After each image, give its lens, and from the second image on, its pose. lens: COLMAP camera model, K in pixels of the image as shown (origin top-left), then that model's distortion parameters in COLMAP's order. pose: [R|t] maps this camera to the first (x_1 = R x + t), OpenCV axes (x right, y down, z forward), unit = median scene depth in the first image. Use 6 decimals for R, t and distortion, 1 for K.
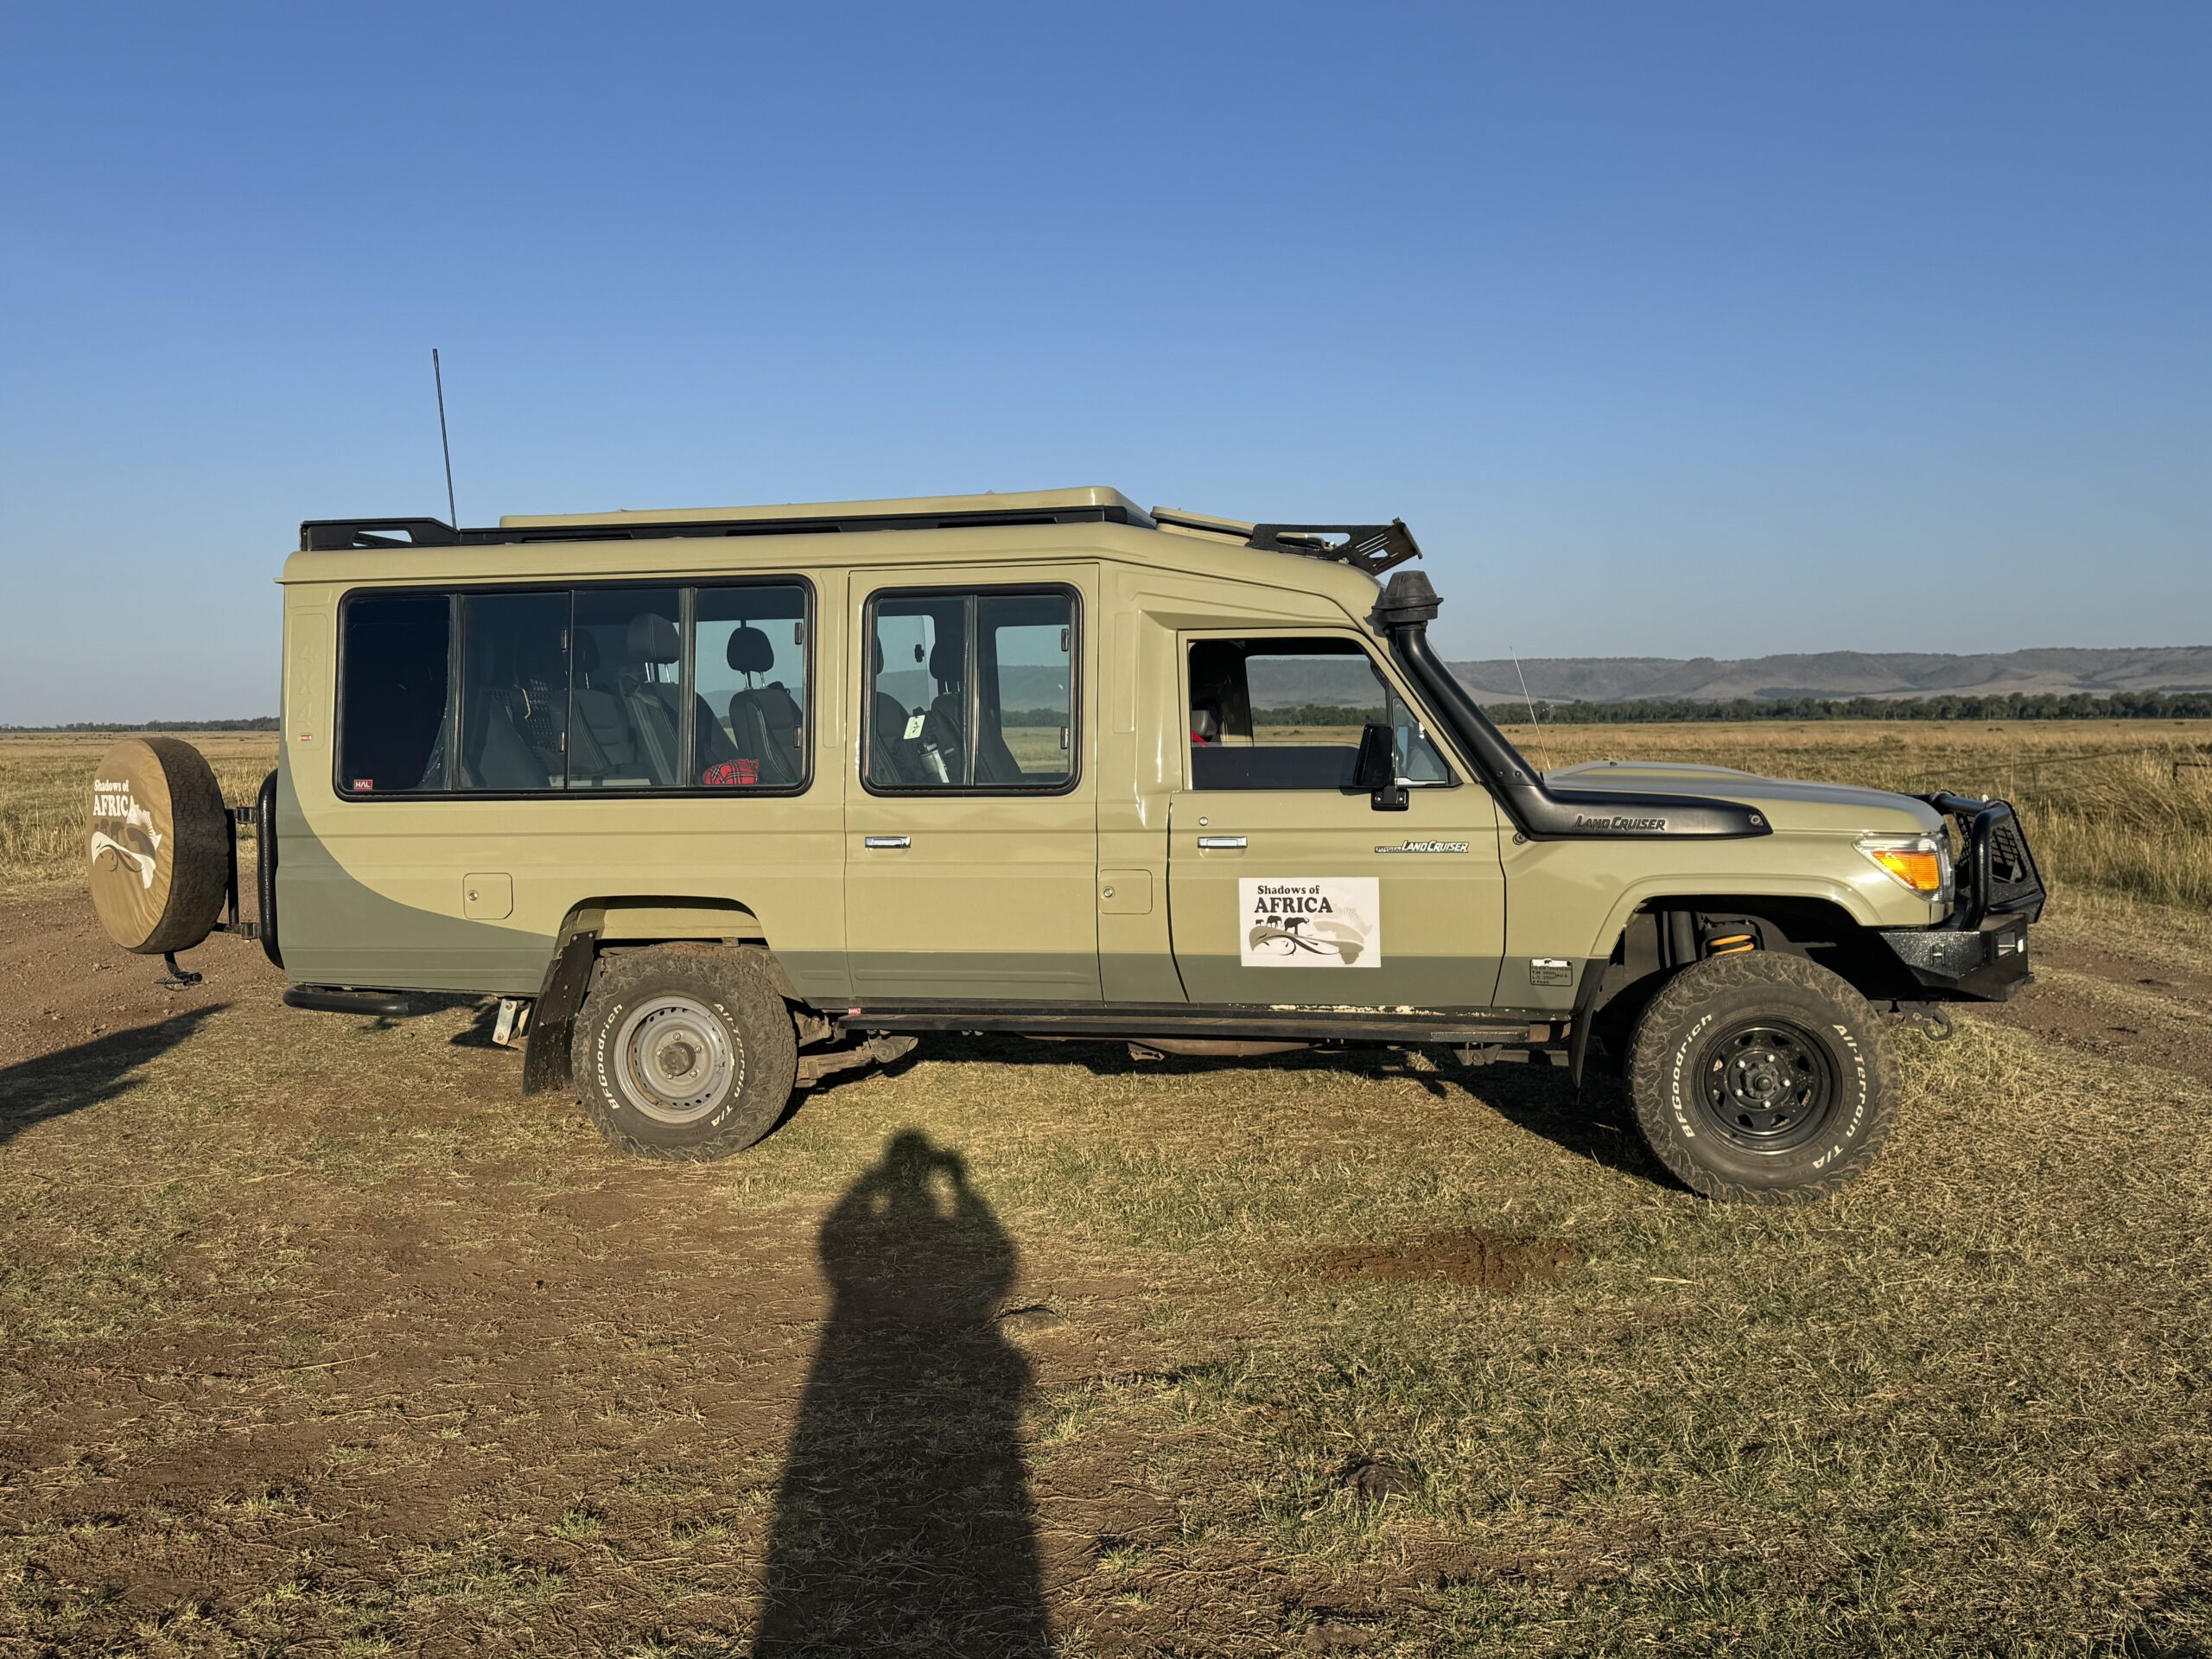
lens RADIAL K [[1932.2, 0, 1106.0], [0, 1932.2, 829.5], [0, 0, 1]] dist [-0.001678, -0.001078]
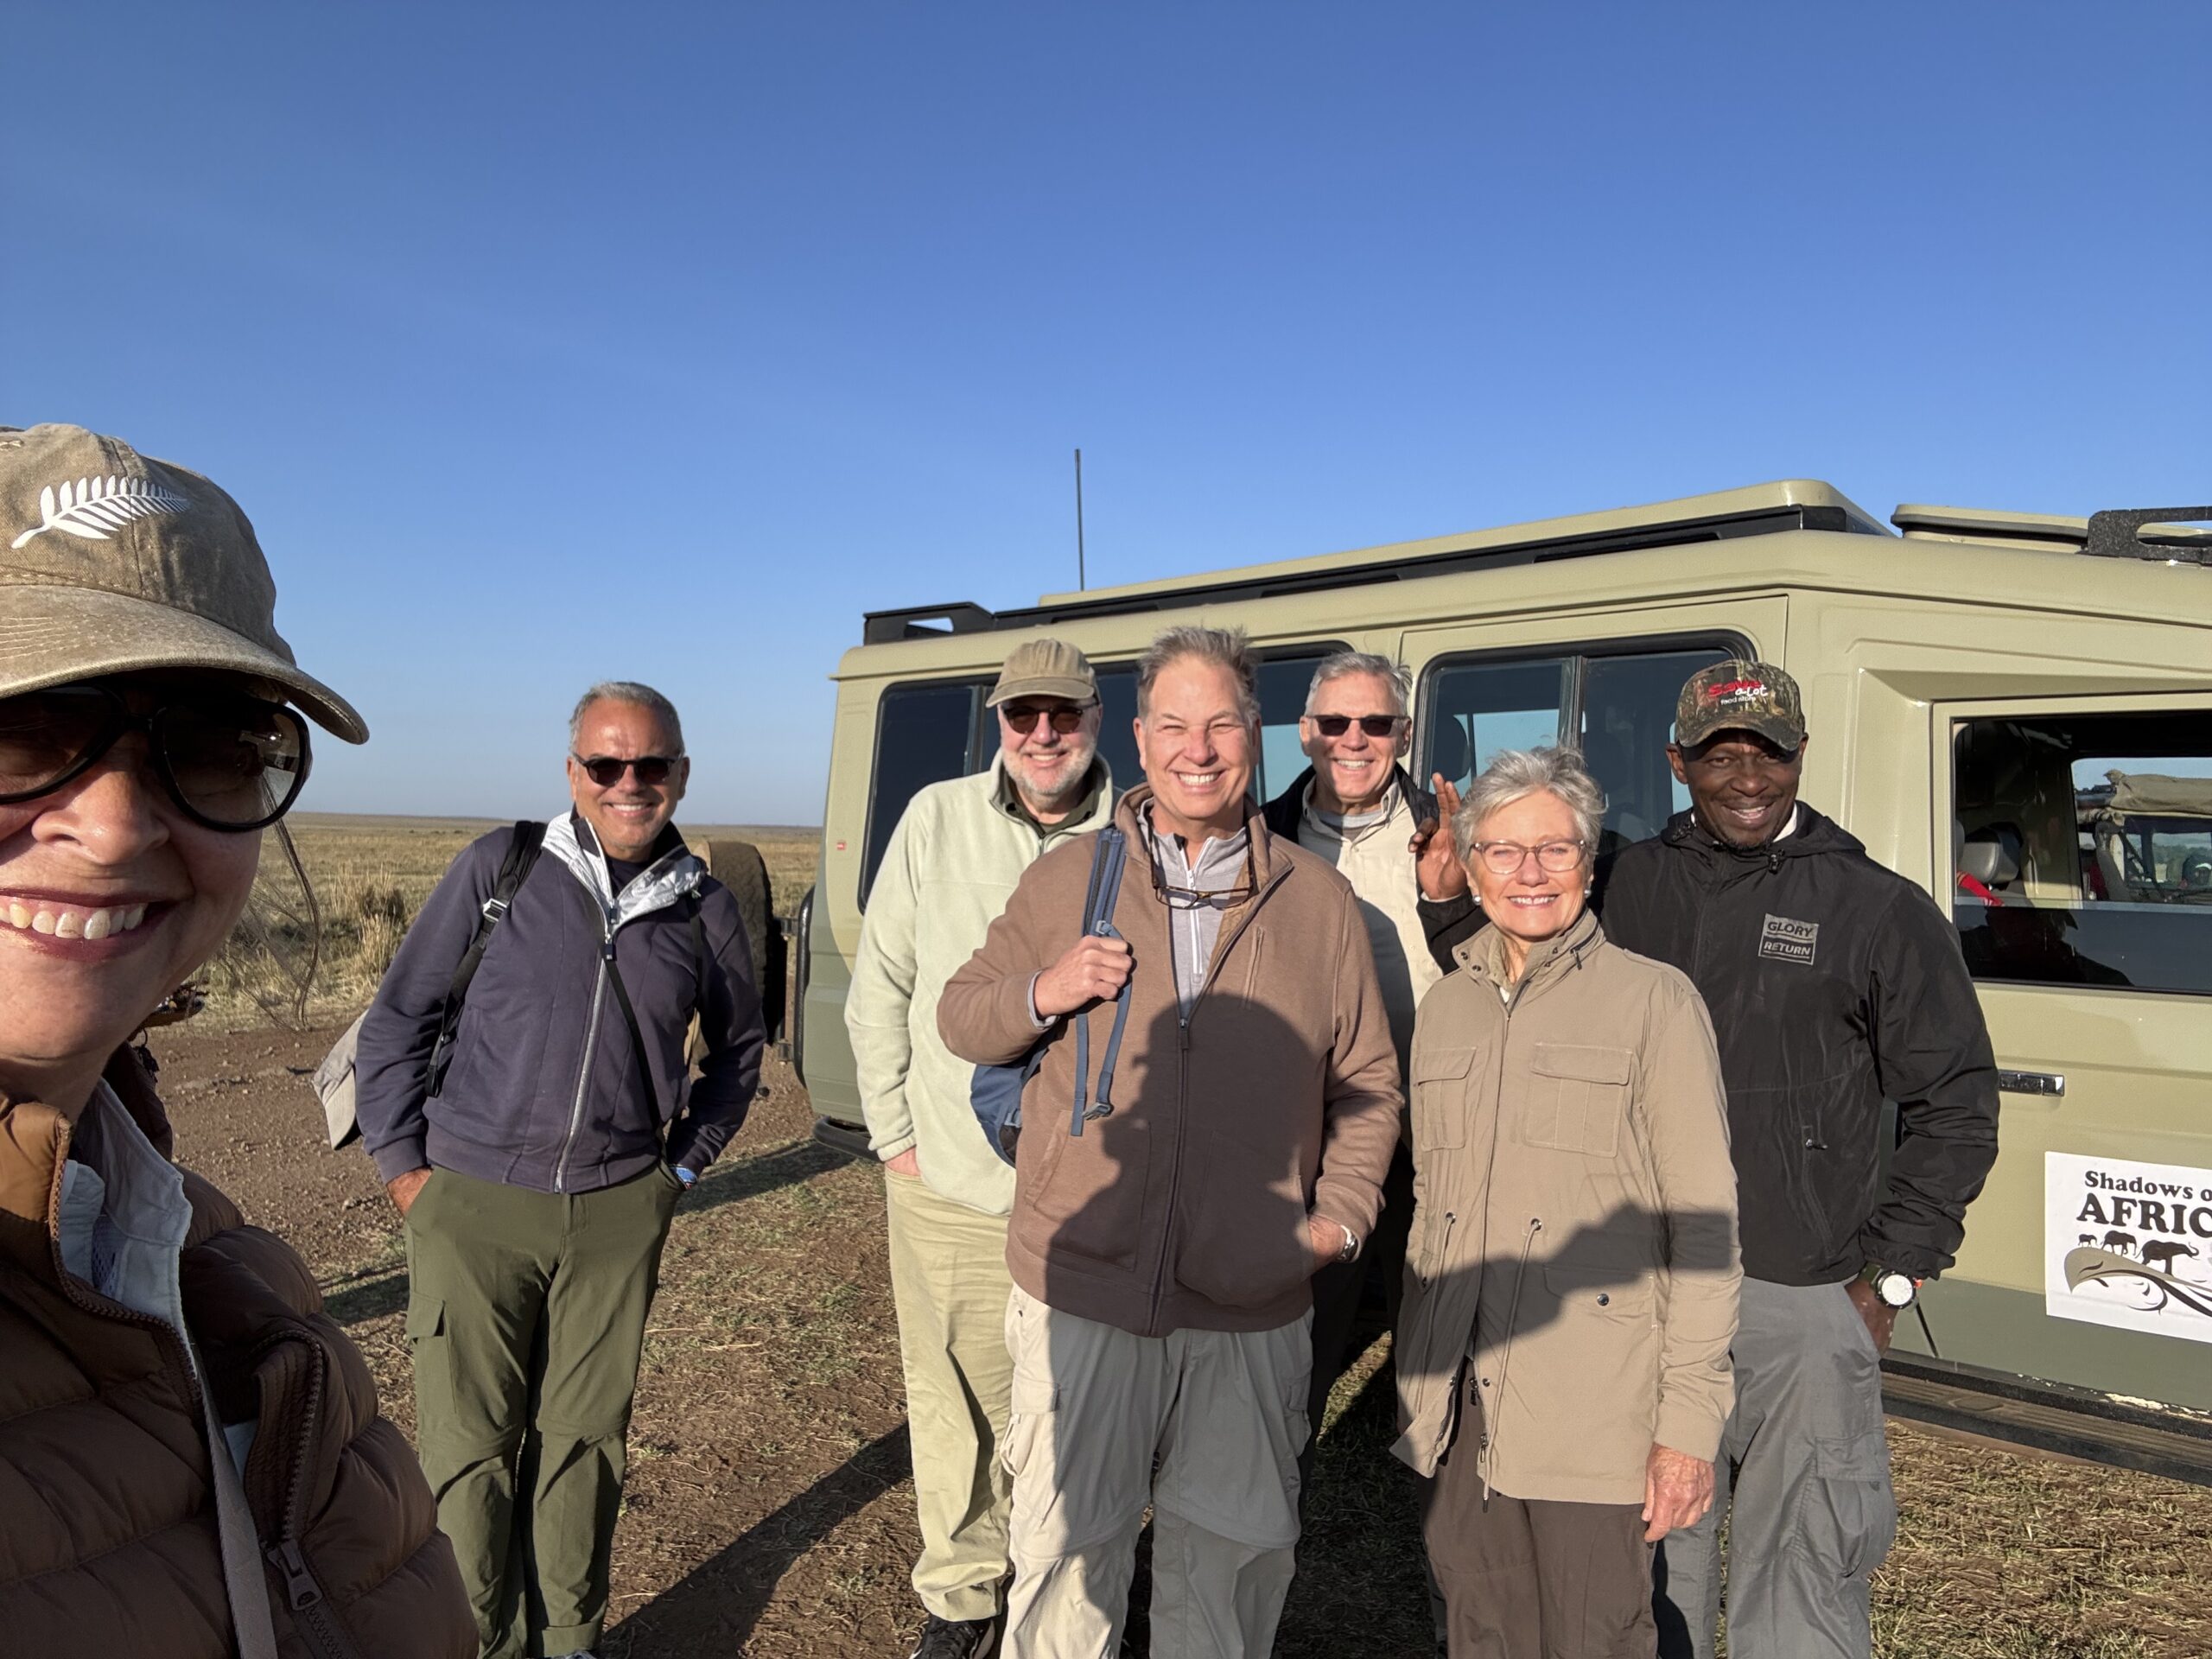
lens RADIAL K [[1482.8, 0, 1106.0], [0, 1482.8, 829.5], [0, 0, 1]] dist [0.039725, -0.066990]
pose [[0.872845, 0.020531, -0.487566, 0.039691], [-0.053150, 0.997171, -0.053159, -0.027309], [0.485095, 0.072314, 0.871467, 0.489221]]
